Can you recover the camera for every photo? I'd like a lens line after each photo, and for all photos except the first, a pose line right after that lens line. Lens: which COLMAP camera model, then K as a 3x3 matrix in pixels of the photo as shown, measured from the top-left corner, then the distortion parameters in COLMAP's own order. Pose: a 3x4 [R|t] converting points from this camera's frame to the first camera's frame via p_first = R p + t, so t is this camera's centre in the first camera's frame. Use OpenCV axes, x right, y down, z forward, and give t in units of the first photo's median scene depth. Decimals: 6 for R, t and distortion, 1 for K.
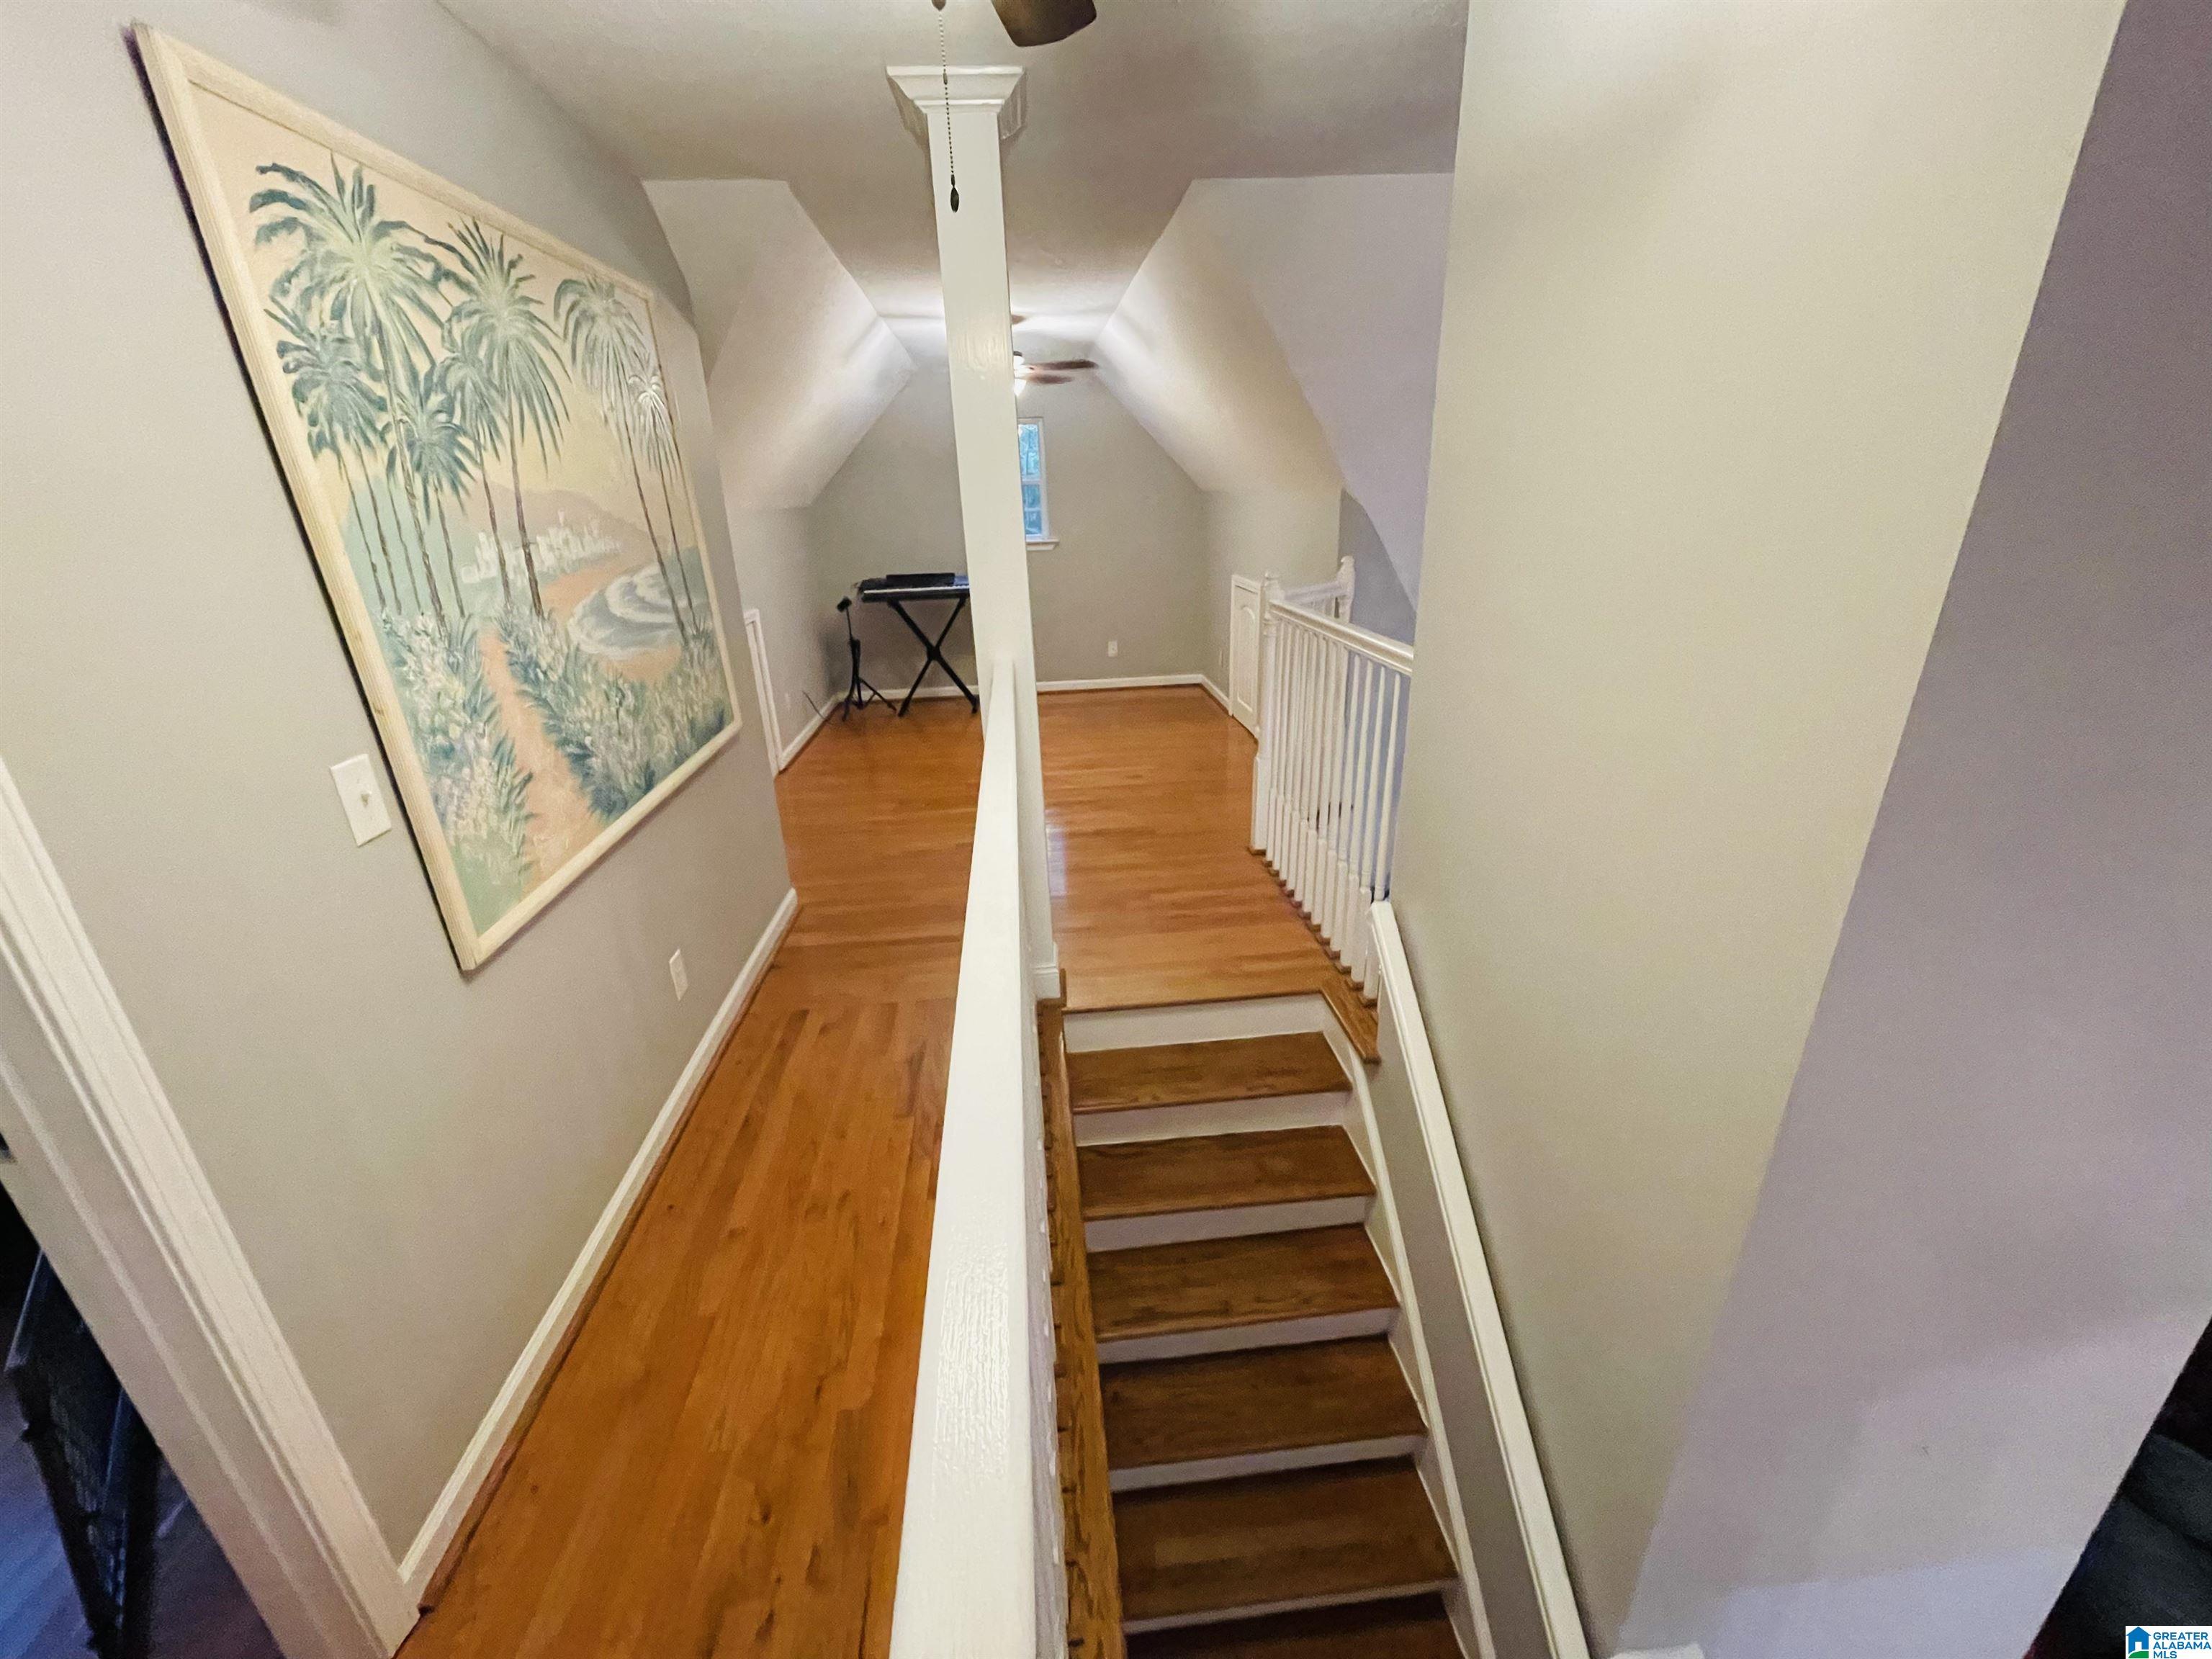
lens RADIAL K [[887.2, 0, 1101.6], [0, 887.2, 827.7], [0, 0, 1]] dist [-0.001701, -0.000067]
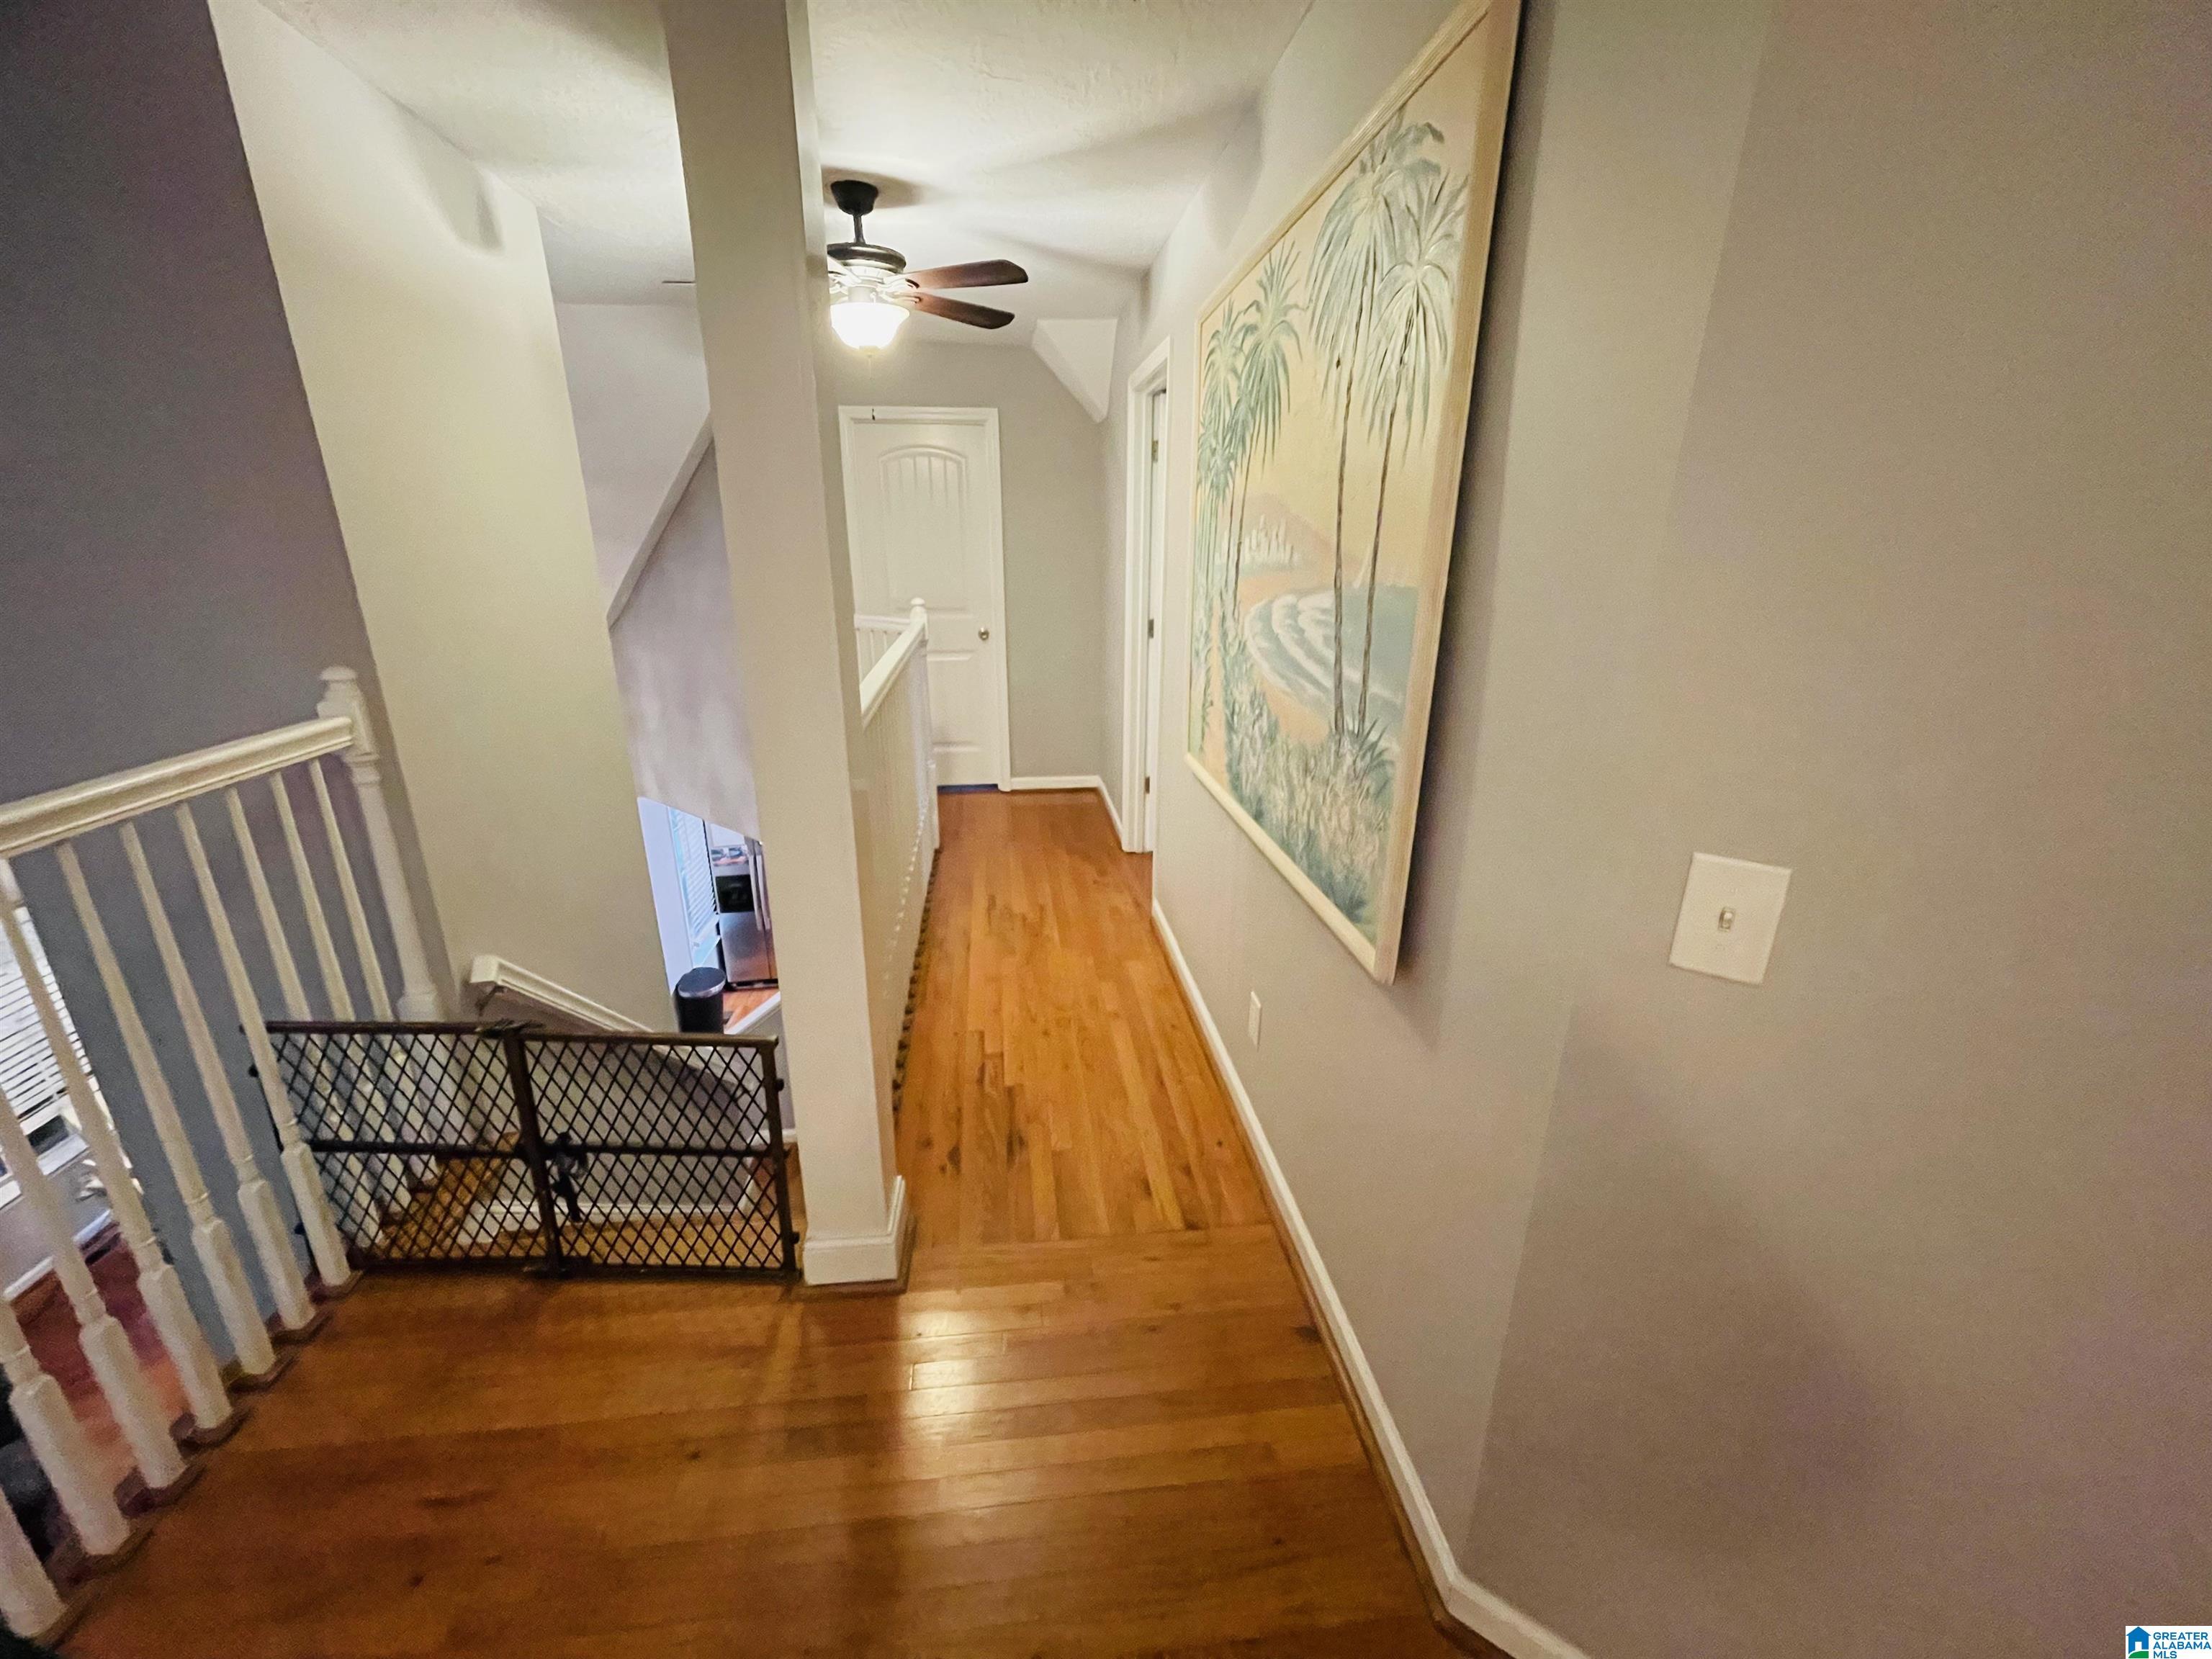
lens RADIAL K [[887.2, 0, 1094.6], [0, 887.2, 830.3], [0, 0, 1]] dist [-0.001701, -0.000067]
pose [[-0.999213, 0.038025, -0.011289, -0.327337], [0.022388, 0.775591, 0.630839, -0.603717], [0.032743, 0.630090, -0.775831, 1.679417]]
